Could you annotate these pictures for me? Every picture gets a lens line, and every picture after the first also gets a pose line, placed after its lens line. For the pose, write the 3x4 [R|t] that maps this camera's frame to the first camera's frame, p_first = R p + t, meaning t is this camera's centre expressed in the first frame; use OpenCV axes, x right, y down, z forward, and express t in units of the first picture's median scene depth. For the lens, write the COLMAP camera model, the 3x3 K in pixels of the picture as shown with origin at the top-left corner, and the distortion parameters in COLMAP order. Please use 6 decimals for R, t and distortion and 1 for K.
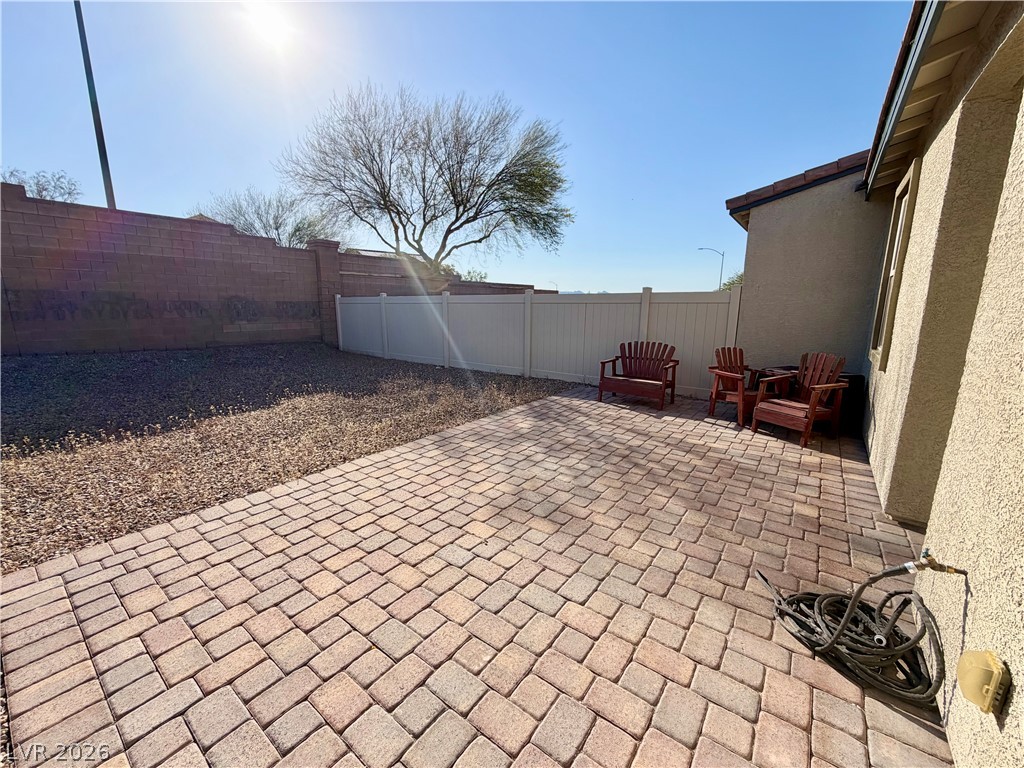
lens RADIAL K [[407.6, 0, 508.1], [0, 407.6, 384.9], [0, 0, 1]] dist [0.000039, -0.000338]
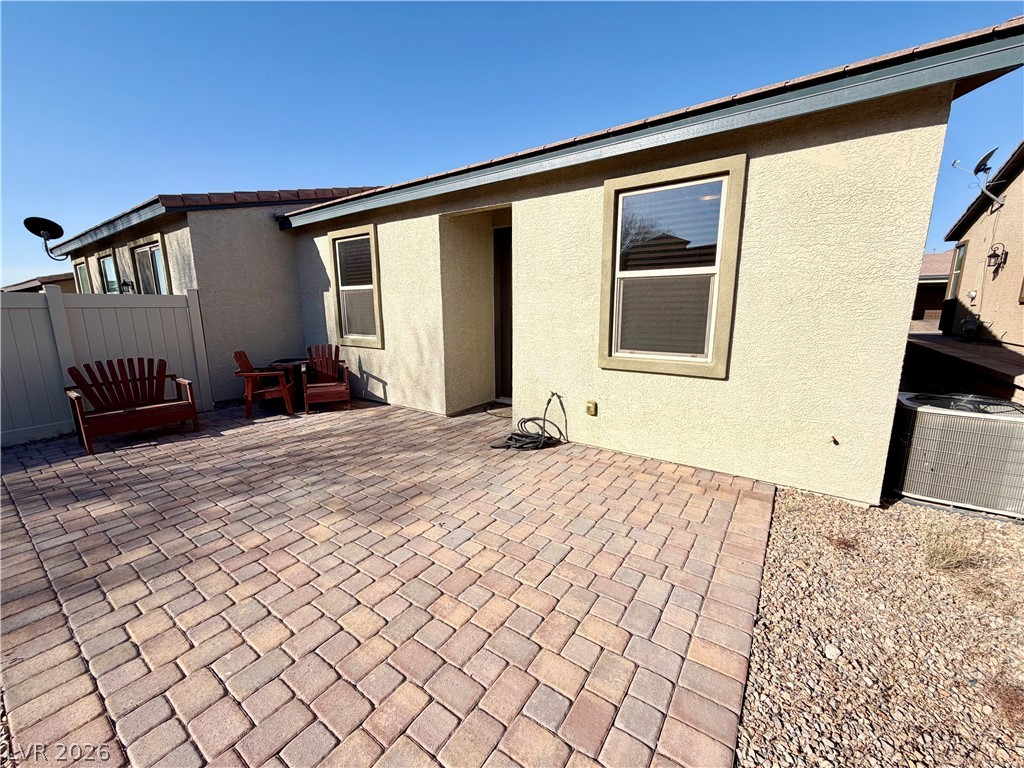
lens RADIAL K [[407.6, 0, 508.1], [0, 407.6, 384.9], [0, 0, 1]] dist [0.000039, -0.000338]
pose [[-0.033643, -0.192690, 0.980683, -0.647731], [0.196338, 0.960844, 0.195527, -0.097971], [-0.979959, 0.199124, 0.005507, 0.437383]]
